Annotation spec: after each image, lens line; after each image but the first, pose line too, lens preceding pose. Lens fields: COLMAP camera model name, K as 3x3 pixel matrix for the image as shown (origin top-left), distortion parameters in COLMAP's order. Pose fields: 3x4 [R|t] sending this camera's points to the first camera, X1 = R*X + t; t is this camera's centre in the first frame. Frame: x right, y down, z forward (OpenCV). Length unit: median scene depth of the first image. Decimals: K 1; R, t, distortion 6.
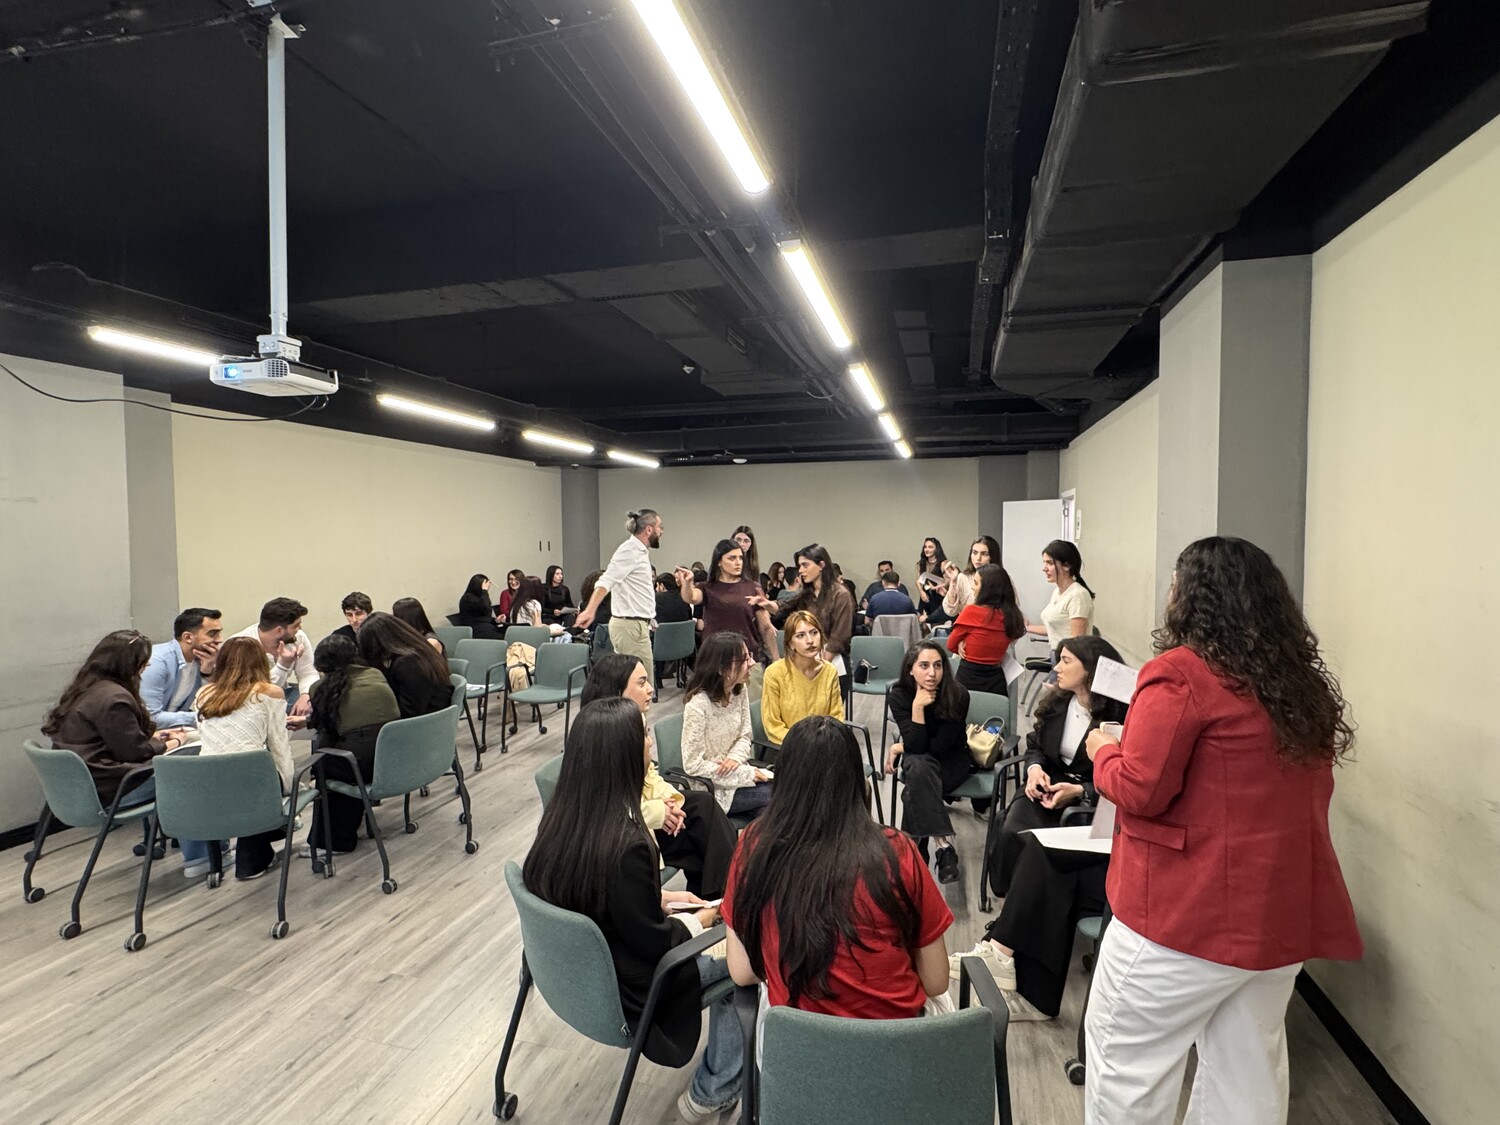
lens RADIAL K [[736.4, 0, 750.0], [0, 736.4, 562.5], [0, 0, 1]] dist [-0.000499, -0.000090]
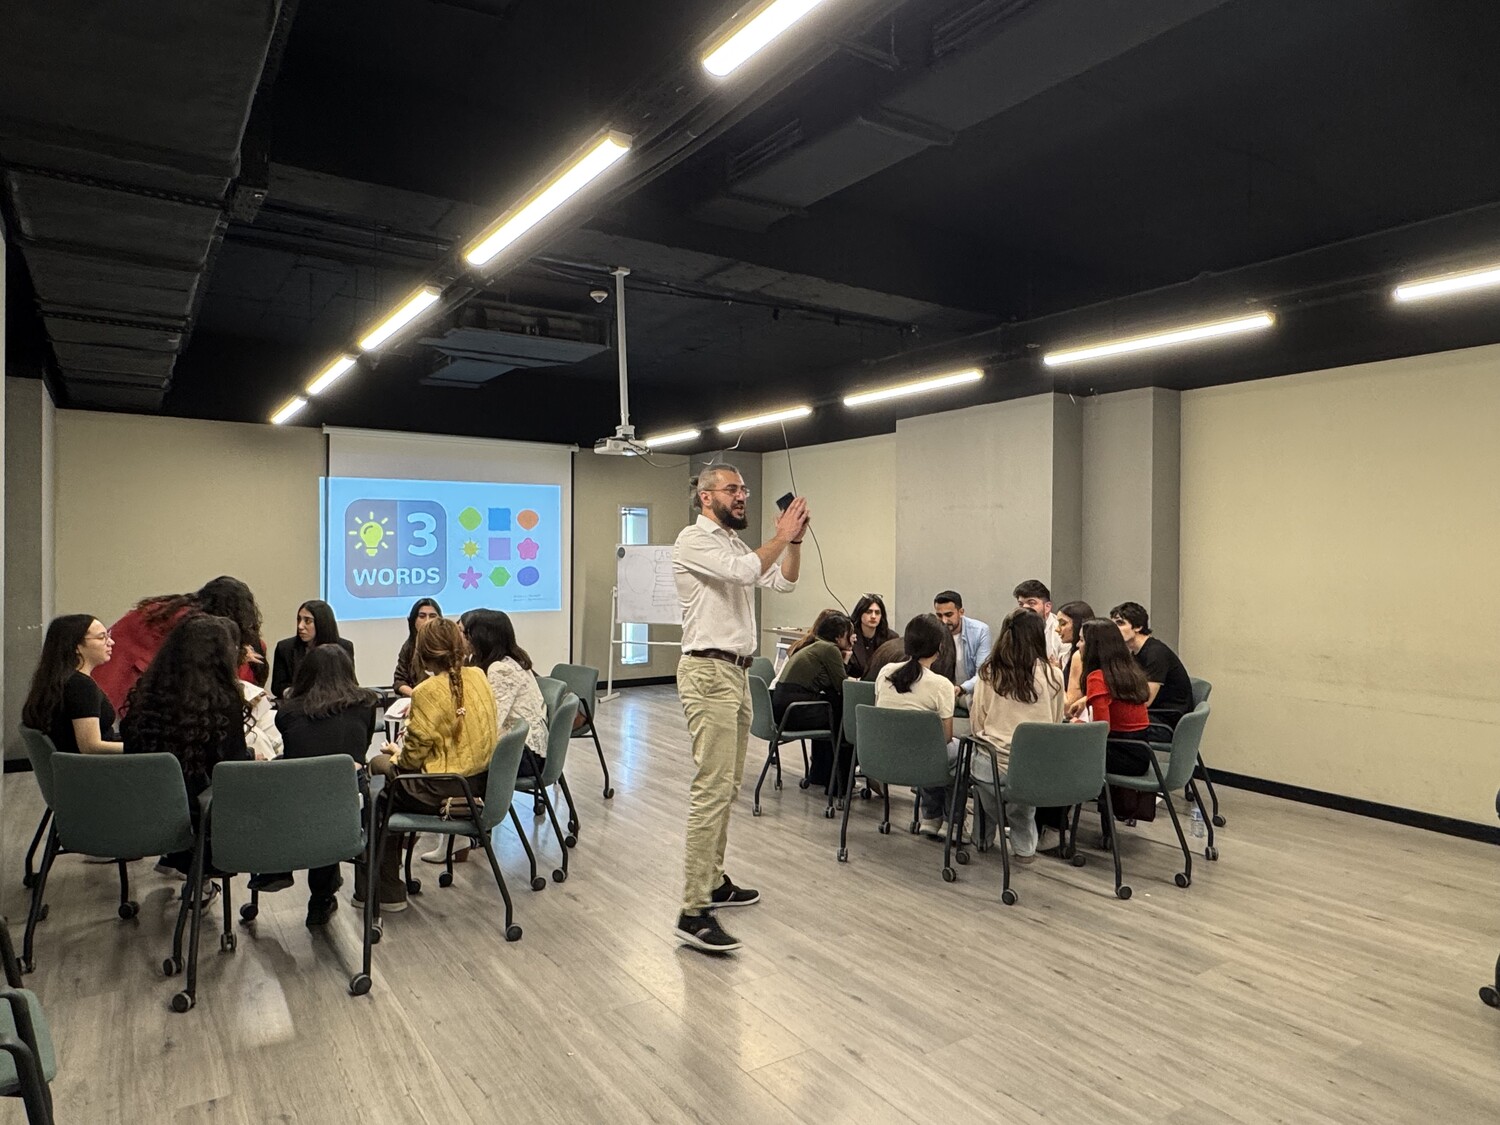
lens RADIAL K [[929.2, 0, 750.0], [0, 929.2, 562.5], [0, 0, 1]] dist [0.002167, -0.000243]
pose [[-0.659370, 0.011362, -0.751733, 0.456011], [-0.038012, 0.998103, 0.048428, -0.034037], [0.750857, 0.060507, -0.657687, 1.326708]]
